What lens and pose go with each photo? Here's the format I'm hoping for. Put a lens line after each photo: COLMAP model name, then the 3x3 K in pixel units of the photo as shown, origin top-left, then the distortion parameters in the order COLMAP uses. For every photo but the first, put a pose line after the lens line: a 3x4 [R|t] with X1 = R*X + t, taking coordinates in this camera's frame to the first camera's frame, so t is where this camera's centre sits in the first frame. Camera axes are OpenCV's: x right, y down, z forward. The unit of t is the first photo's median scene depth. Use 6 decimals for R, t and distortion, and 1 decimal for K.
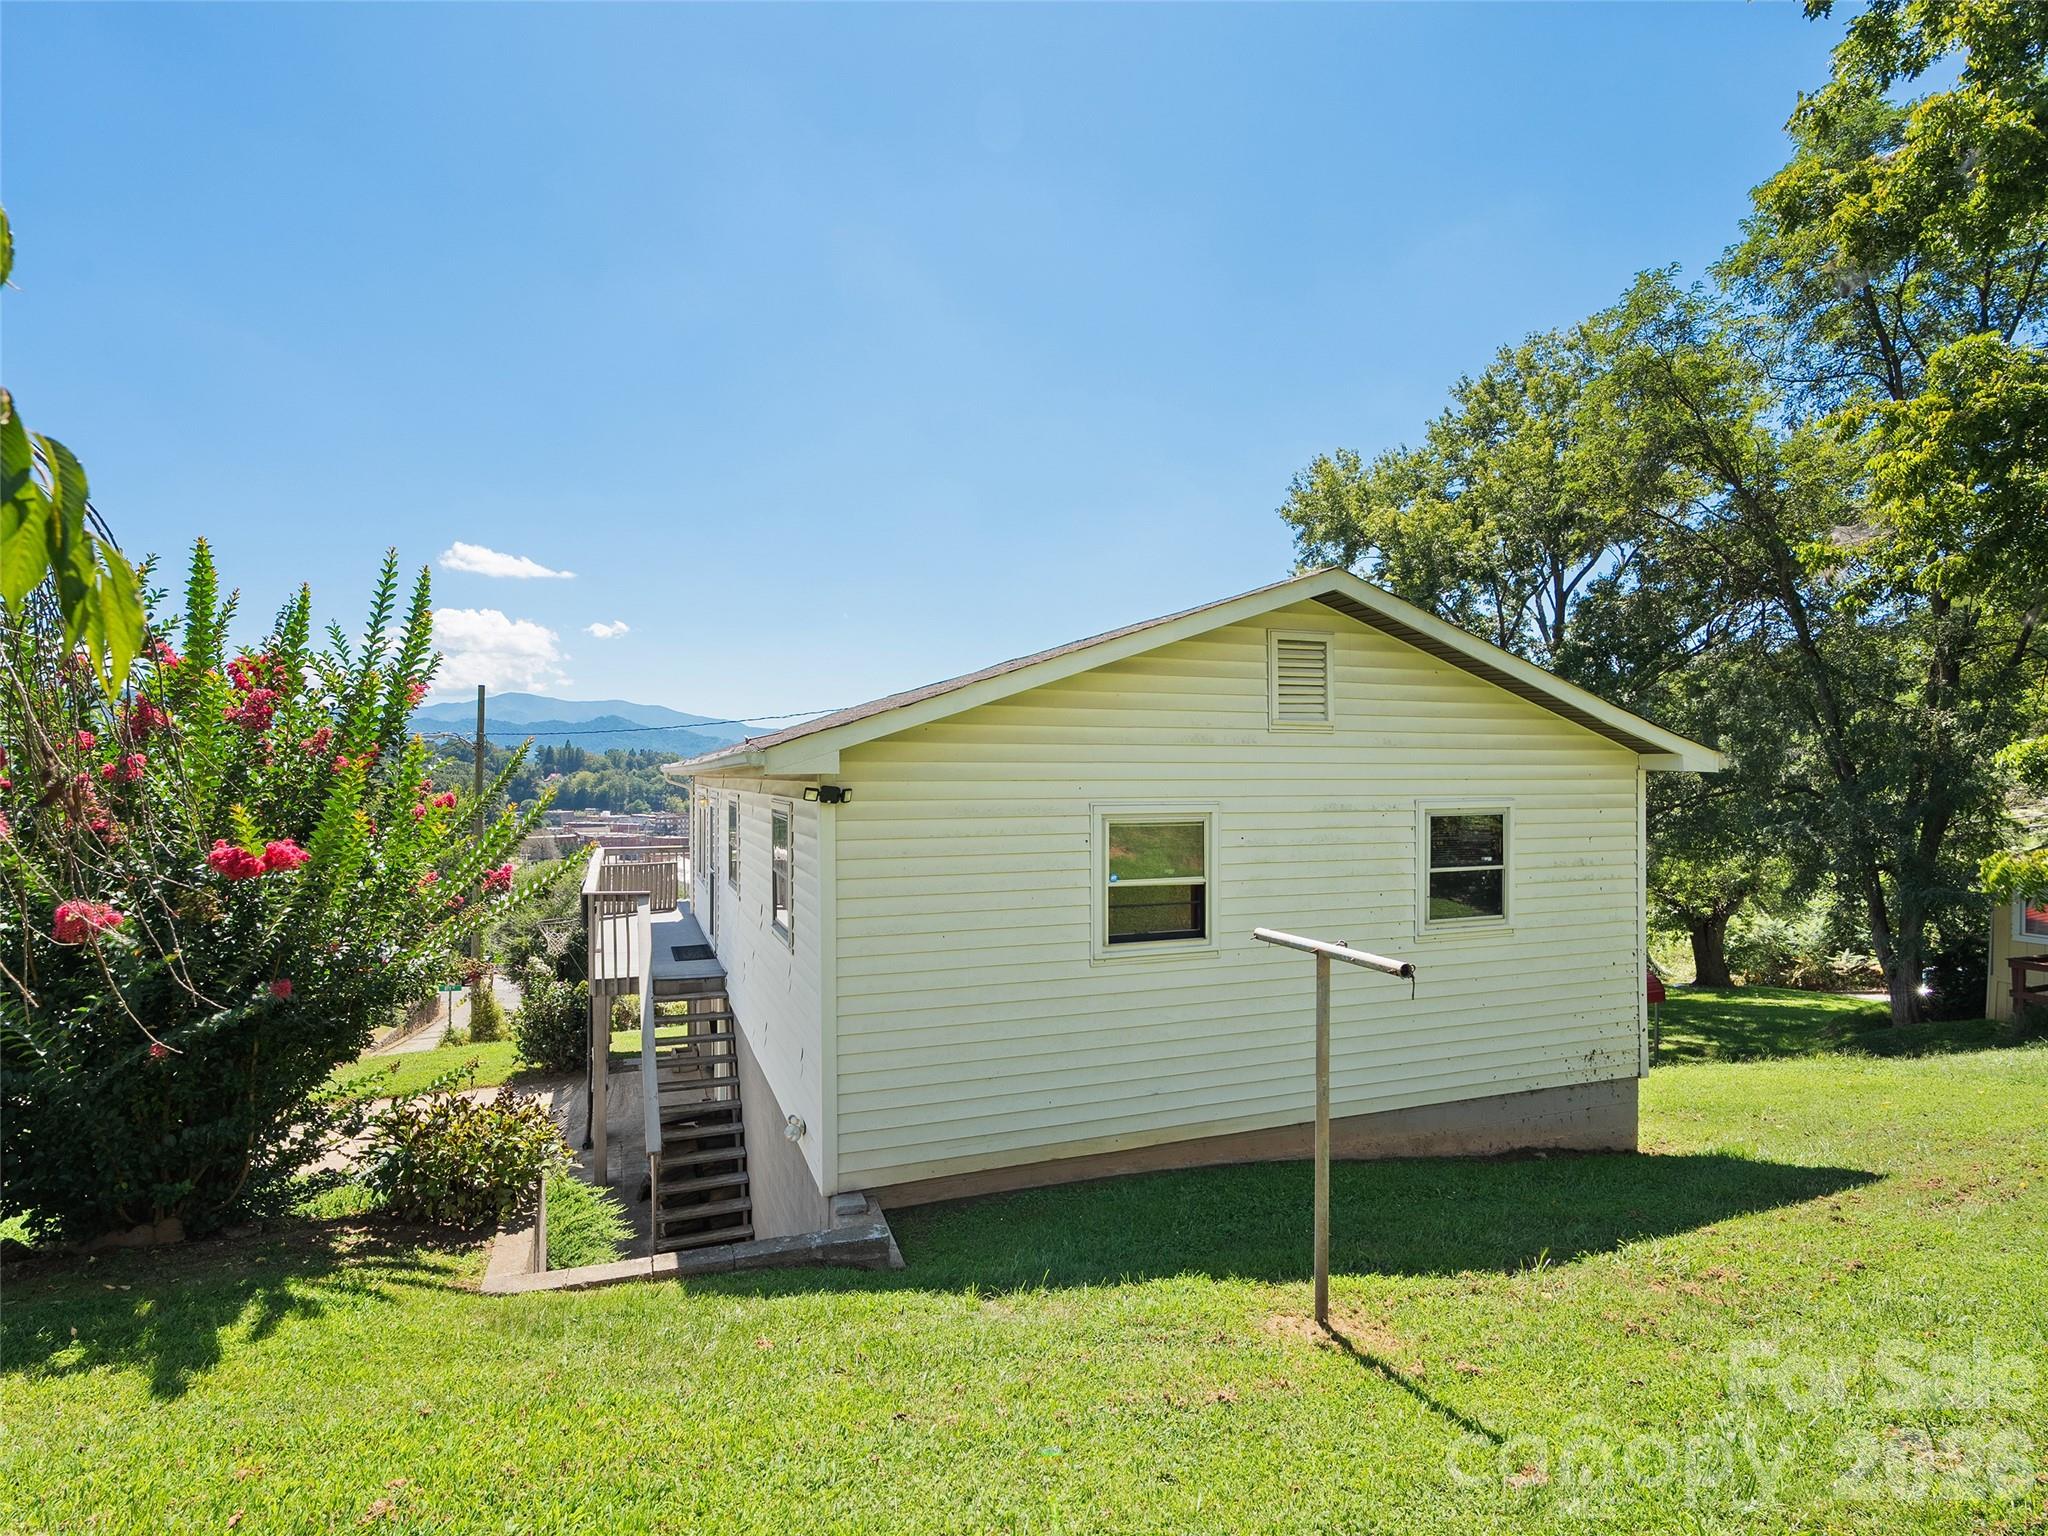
lens RADIAL K [[1038.1, 0, 1015.3], [0, 1038.1, 756.8], [0, 0, 1]] dist [-0.003327, 0.001923]
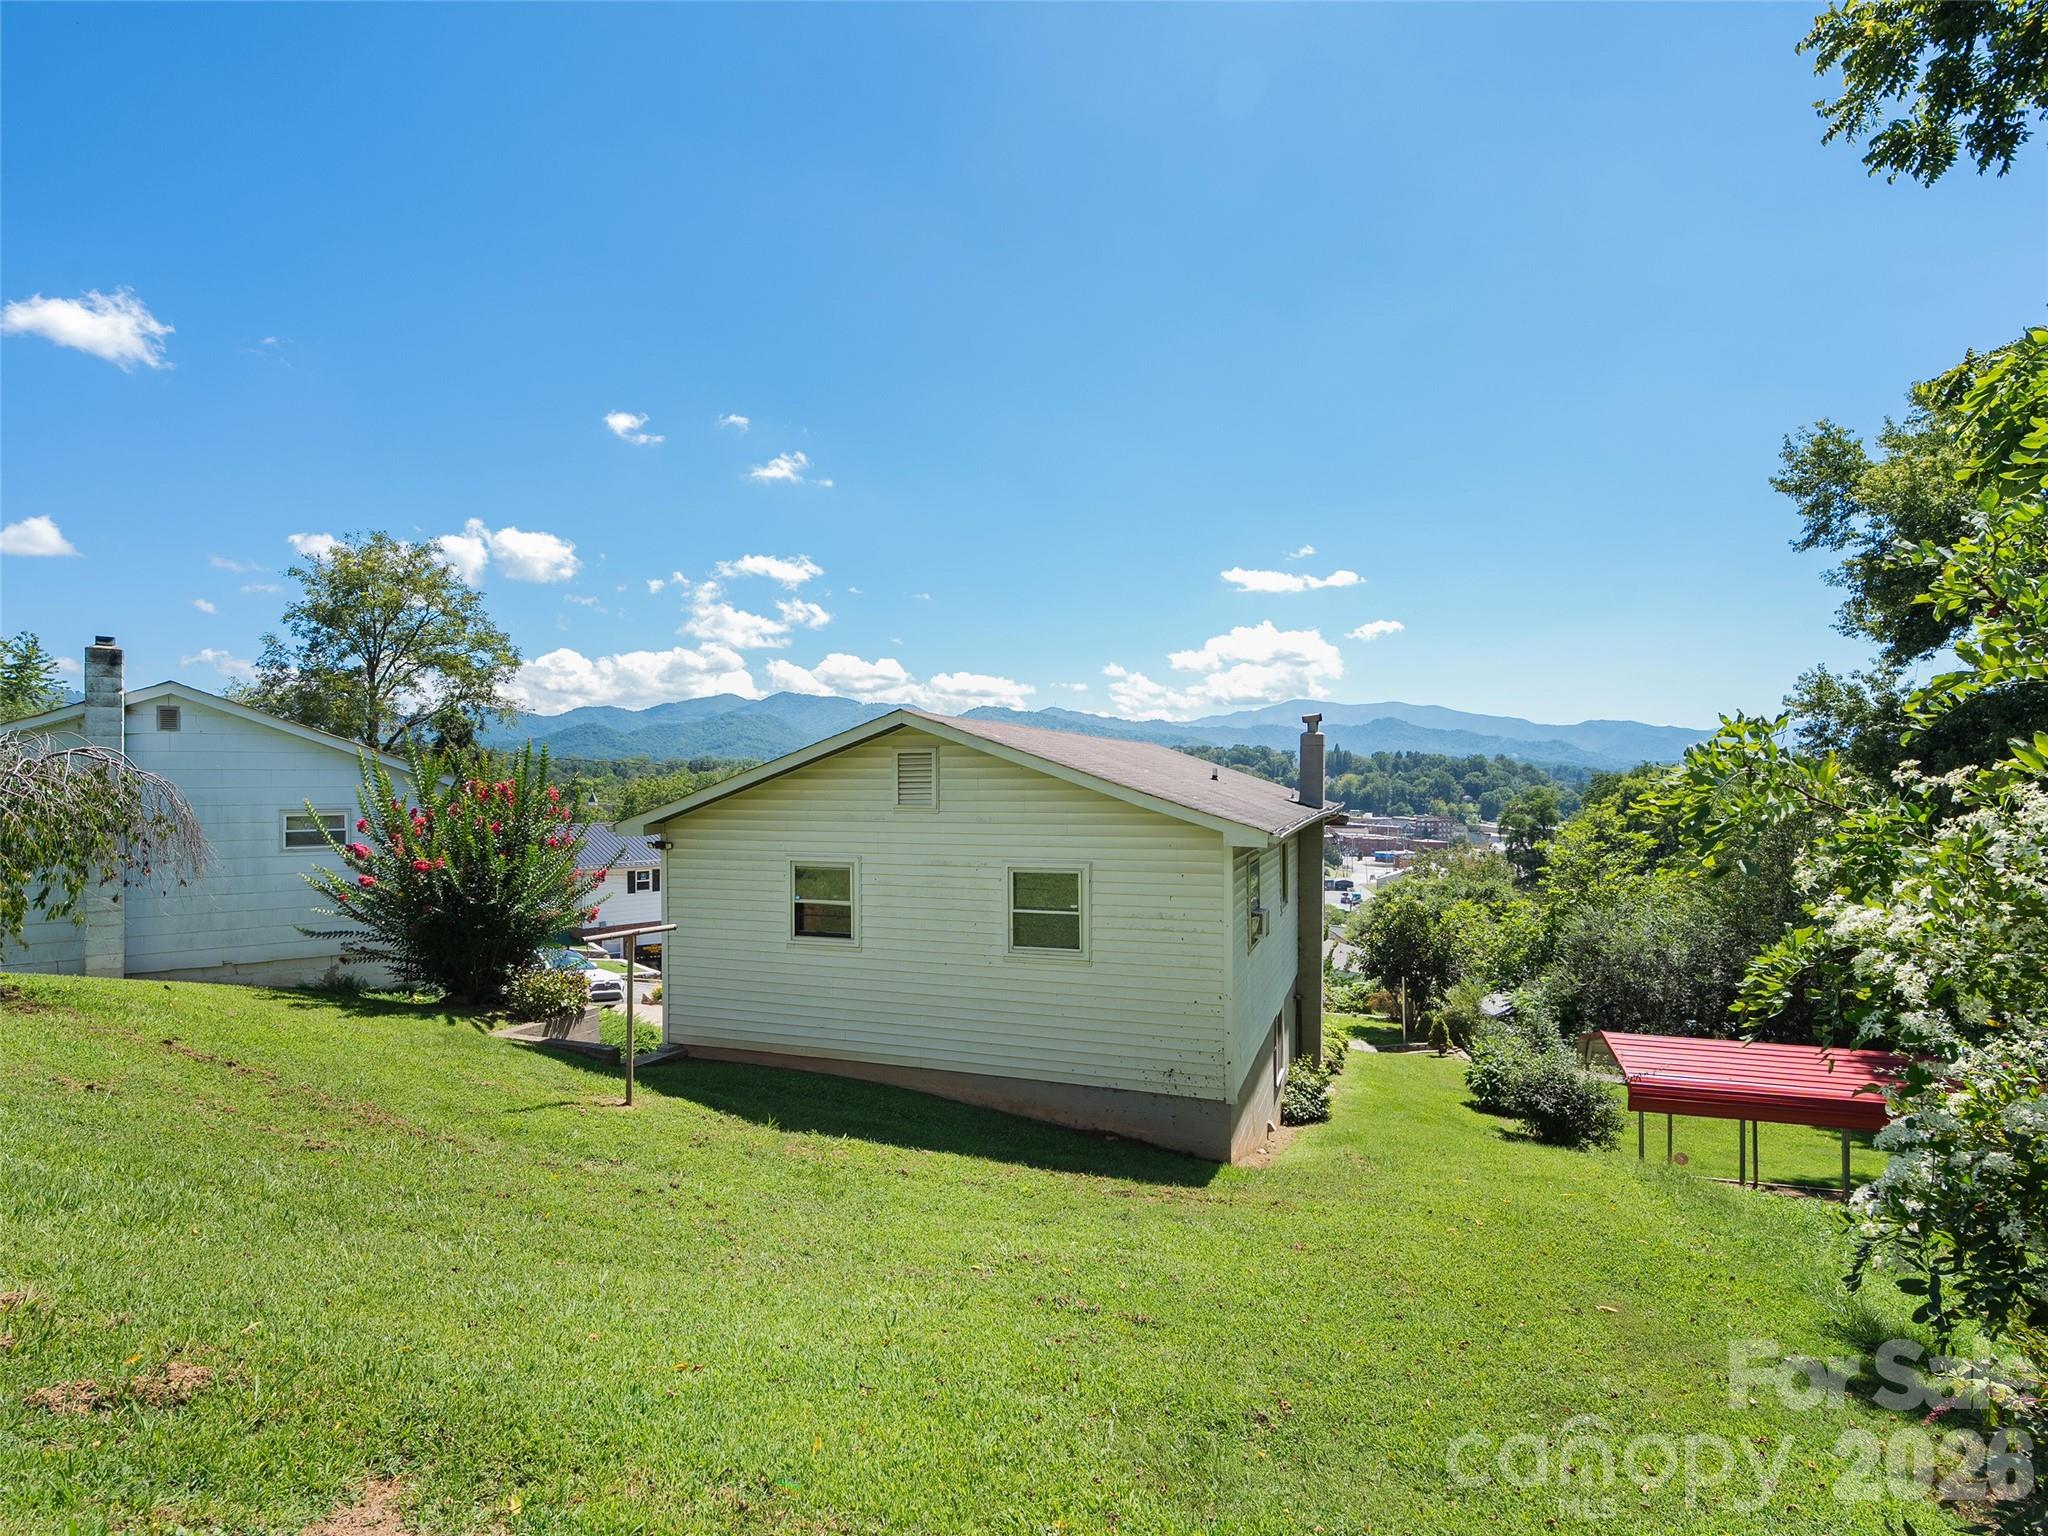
lens RADIAL K [[1049.3, 0, 1024.0], [0, 1049.3, 768.0], [0, 0, 1]] dist [-0.005411, 0.001532]
pose [[0.757123, -0.005487, -0.653249, 1.242859], [0.011998, 0.999913, 0.005507, -0.084689], [0.653162, -0.012007, 0.757123, -0.057367]]
